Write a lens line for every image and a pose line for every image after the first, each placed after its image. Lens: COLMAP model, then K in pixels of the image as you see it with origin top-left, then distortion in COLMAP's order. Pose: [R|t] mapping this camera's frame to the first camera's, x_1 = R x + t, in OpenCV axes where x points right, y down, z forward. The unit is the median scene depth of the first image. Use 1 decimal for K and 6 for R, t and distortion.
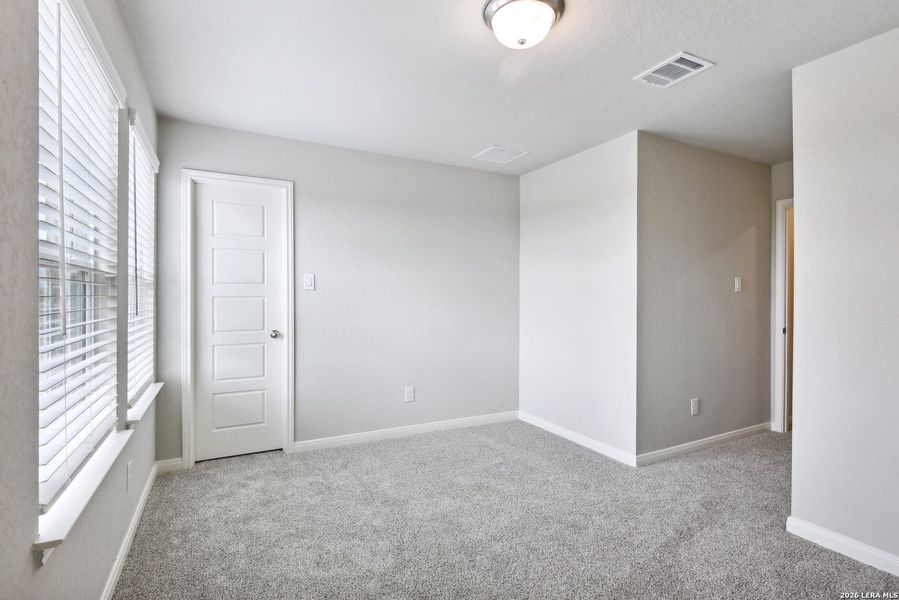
lens RADIAL K [[435.8, 0, 442.3], [0, 435.8, 297.7], [0, 0, 1]] dist [-0.002475, -0.000625]
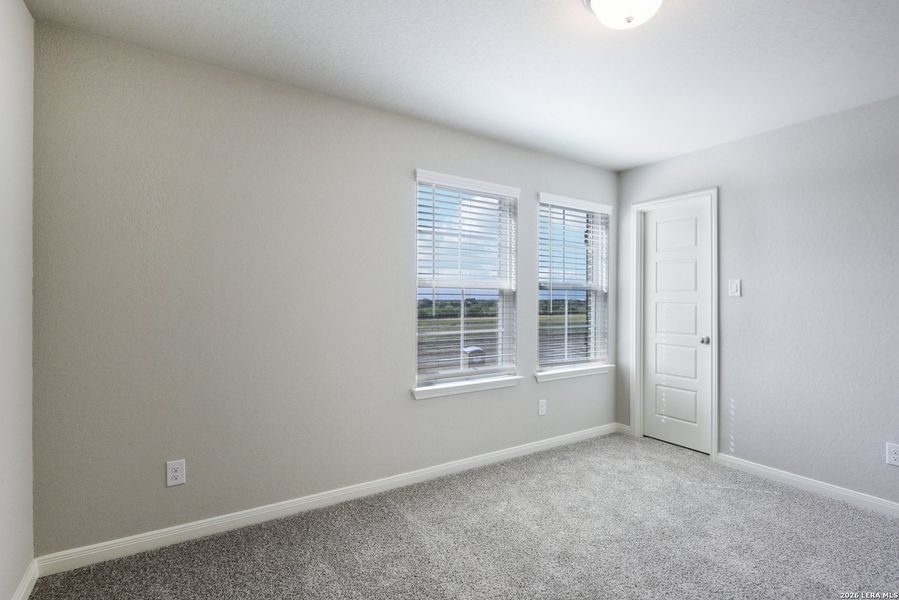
lens RADIAL K [[435.8, 0, 442.3], [0, 435.8, 297.7], [0, 0, 1]] dist [-0.002475, -0.000625]
pose [[0.074359, -0.004284, -0.997222, 0.626882], [-0.007142, 0.999963, -0.004829, -0.007015], [0.997206, 0.007482, 0.074325, 0.323697]]
